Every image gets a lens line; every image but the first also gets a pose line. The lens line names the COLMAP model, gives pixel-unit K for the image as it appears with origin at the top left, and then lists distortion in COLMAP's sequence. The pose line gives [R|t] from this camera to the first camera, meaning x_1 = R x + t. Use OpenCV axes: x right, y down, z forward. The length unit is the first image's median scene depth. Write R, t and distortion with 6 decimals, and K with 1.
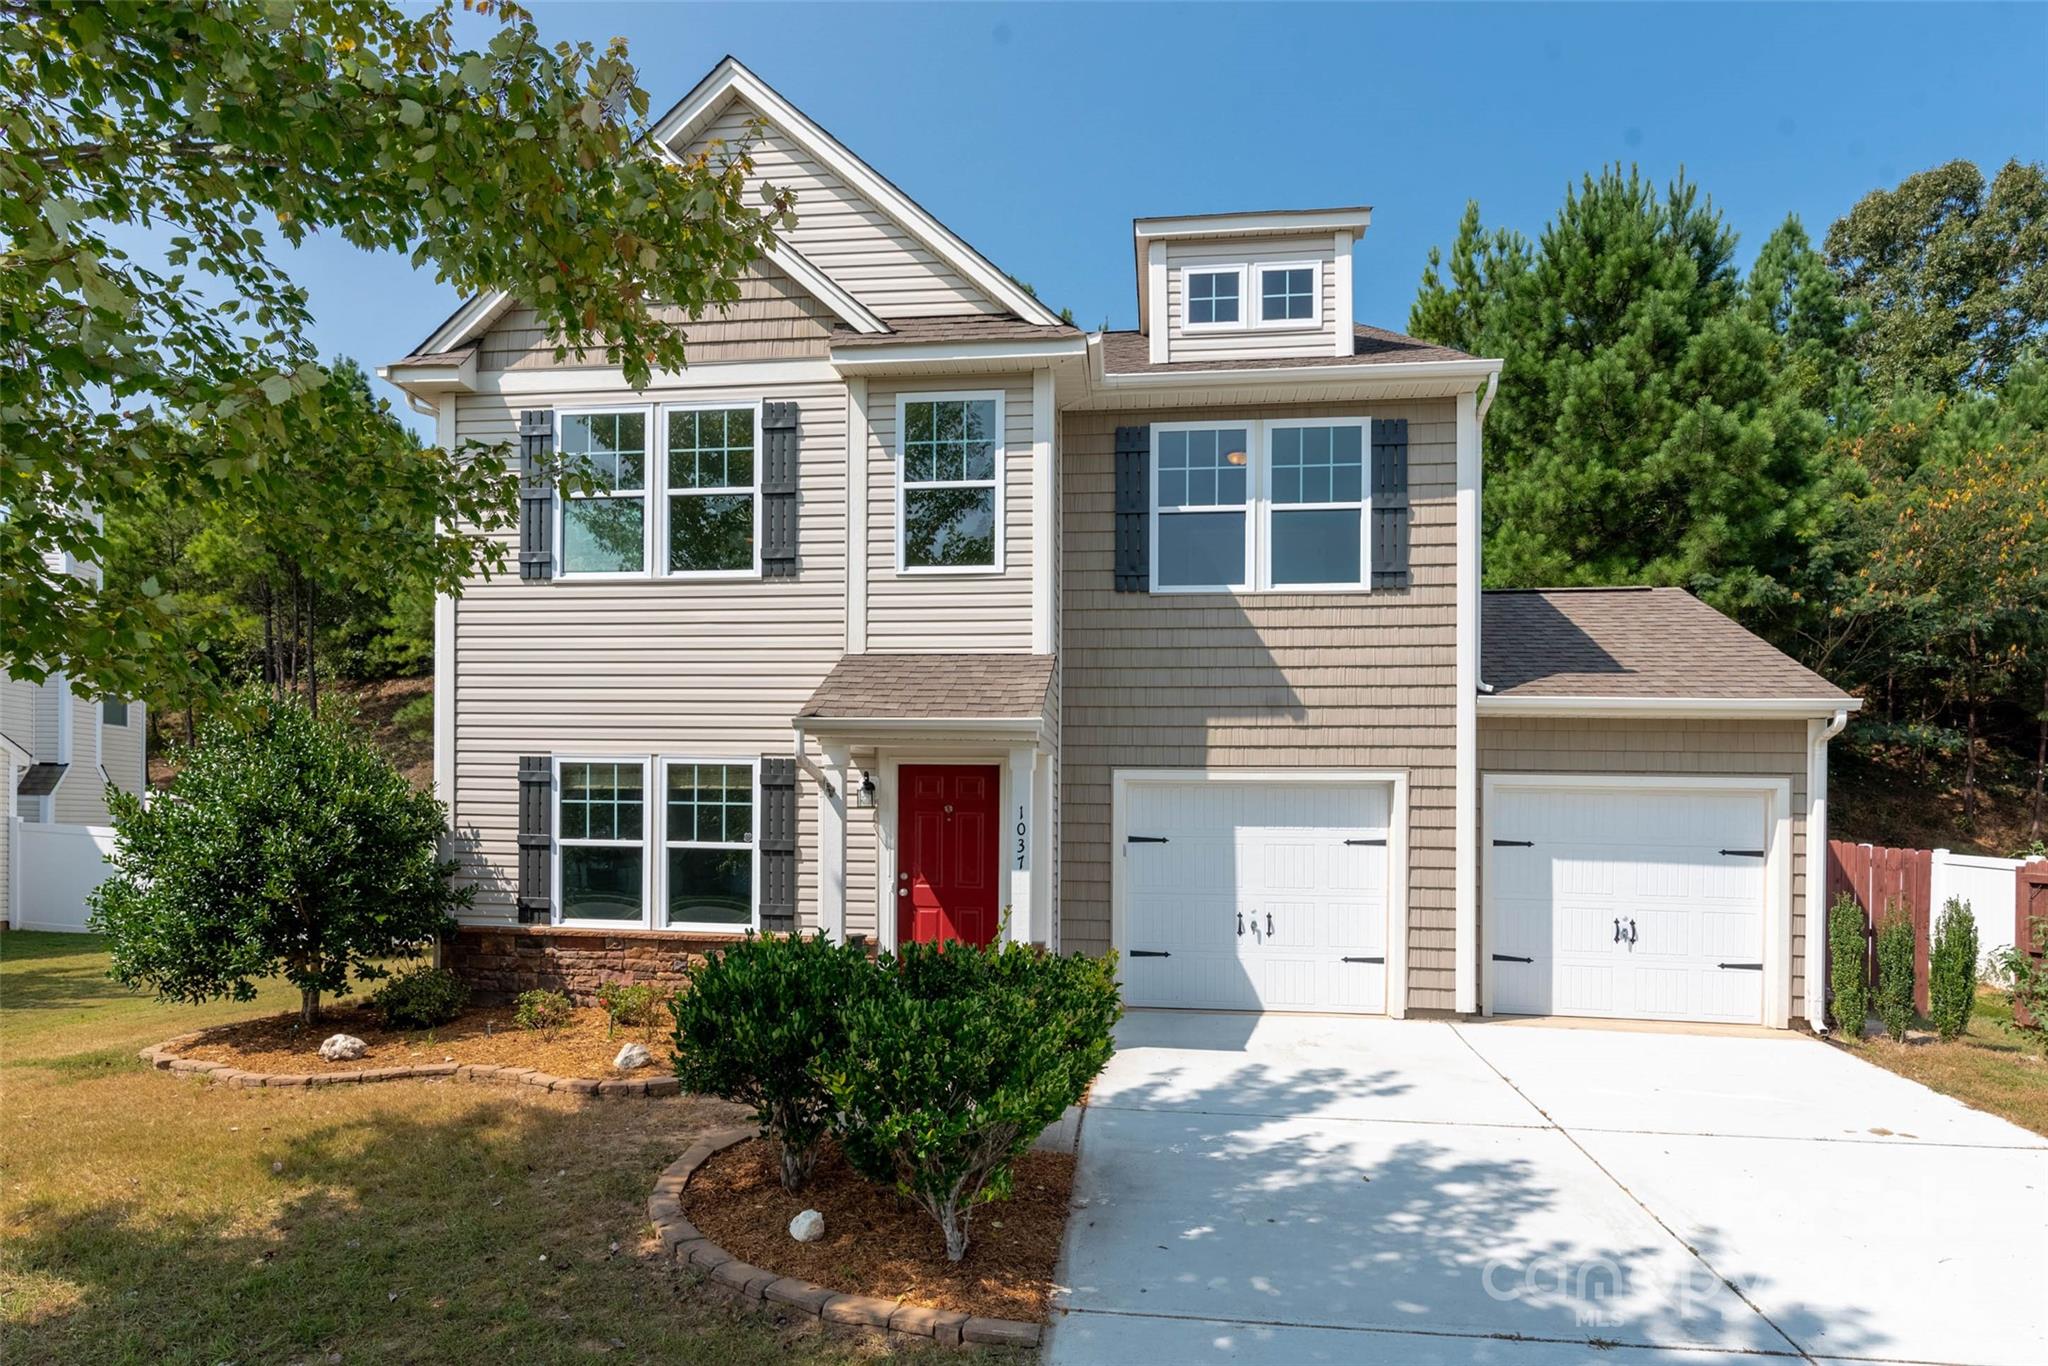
lens RADIAL K [[1150.6, 0, 994.4], [0, 1150.6, 758.1], [0, 0, 1]] dist [0.002502, 0.001893]
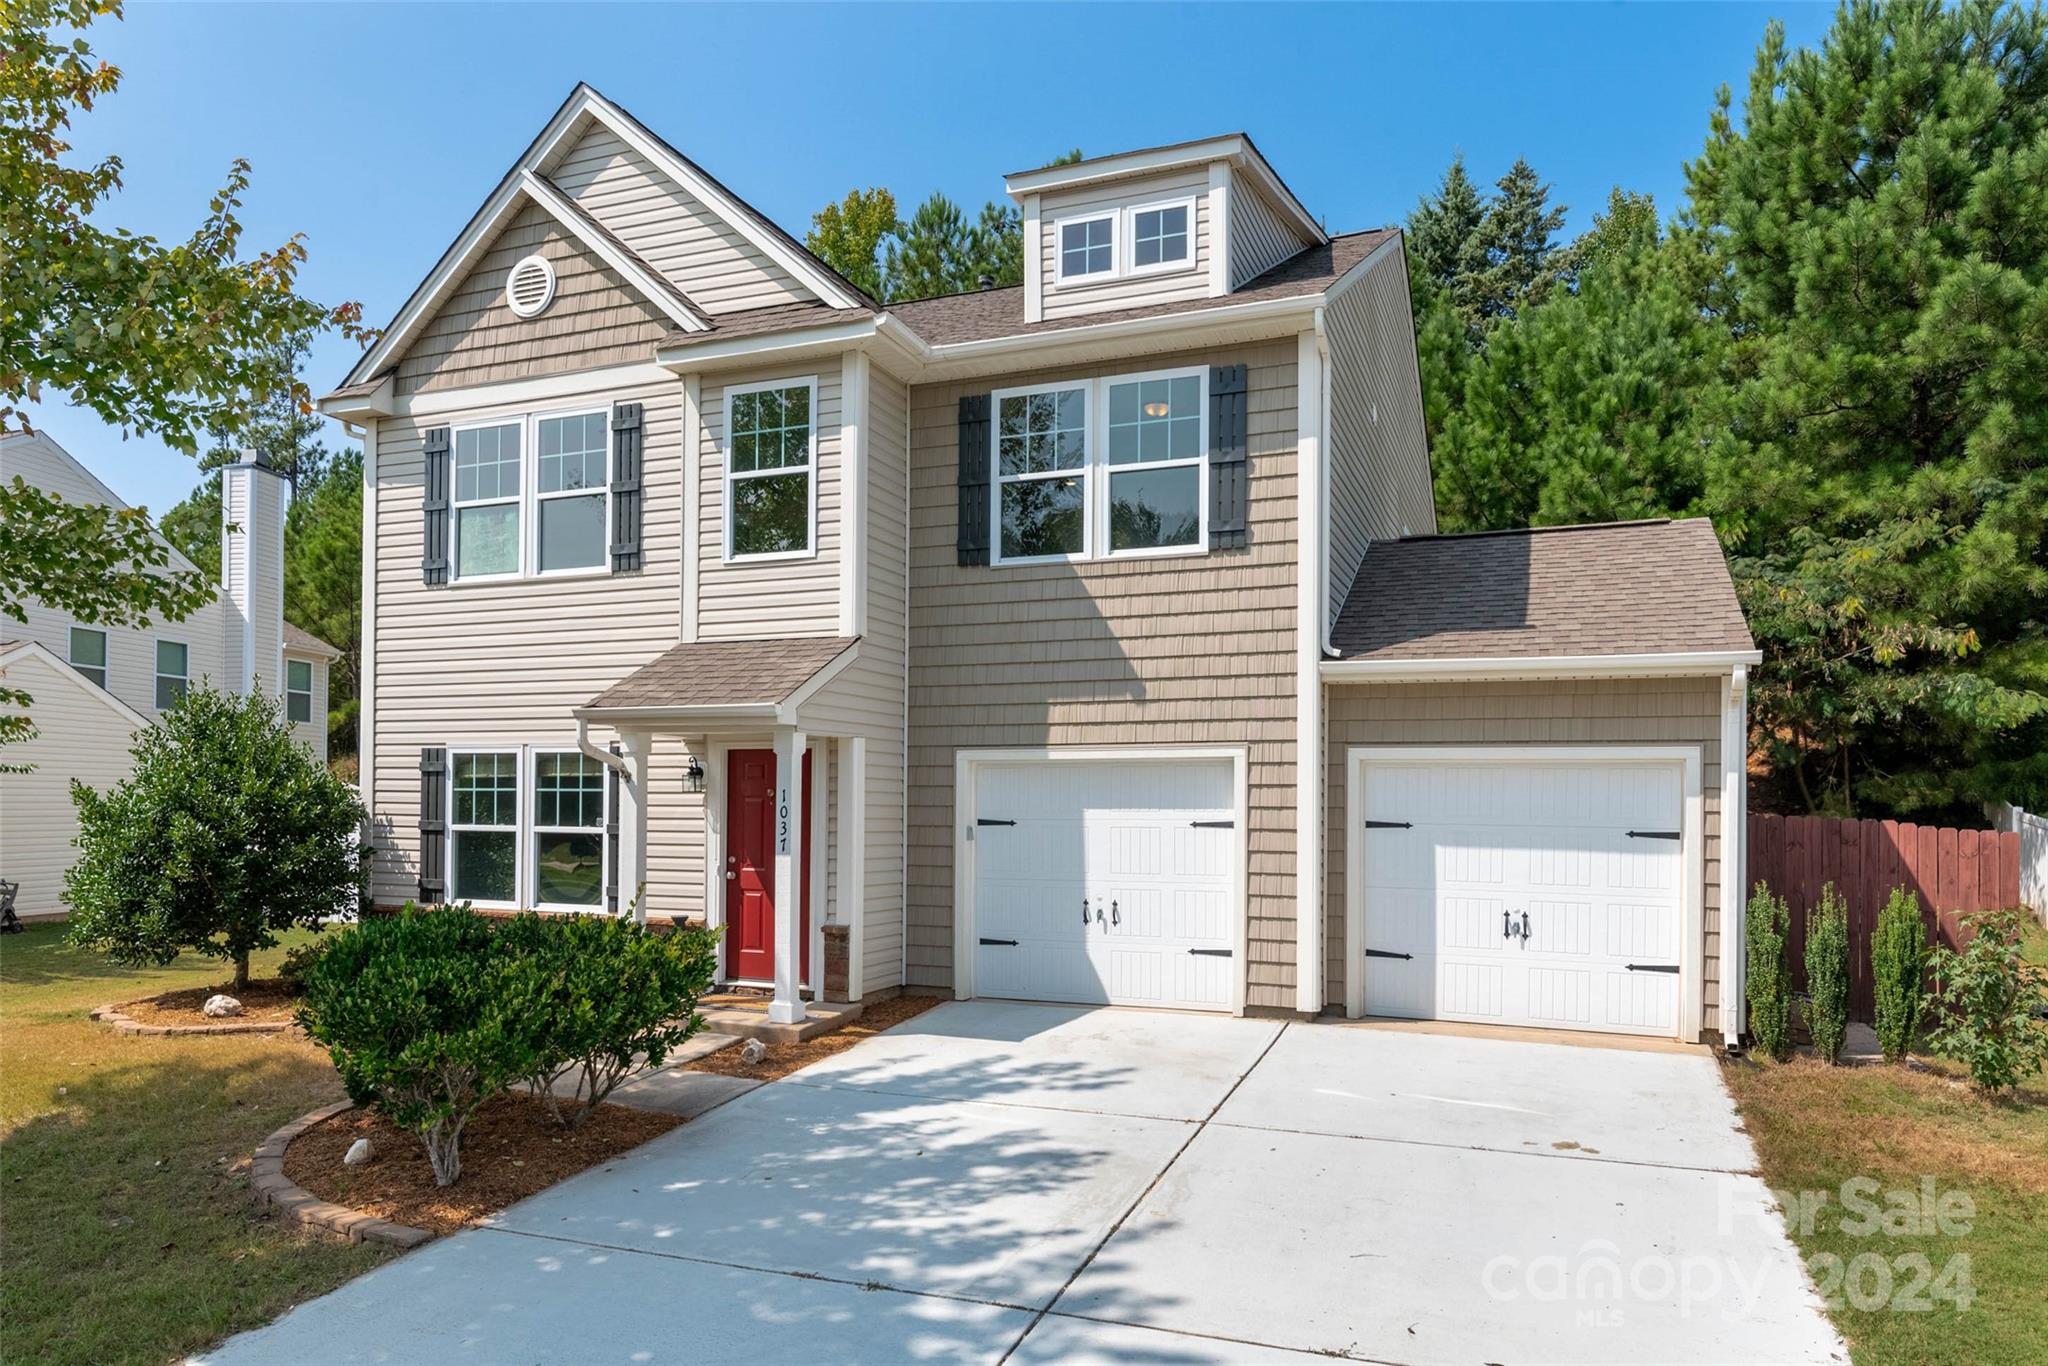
lens RADIAL K [[1349.6, 0, 1022.5], [0, 1349.6, 703.7], [0, 0, 1]] dist [-0.001611, 0.003546]
pose [[0.967512, -0.026778, -0.251404, 0.456834], [0.021342, 0.999476, -0.024326, -0.000607], [0.251924, 0.018170, 0.967577, -0.086701]]
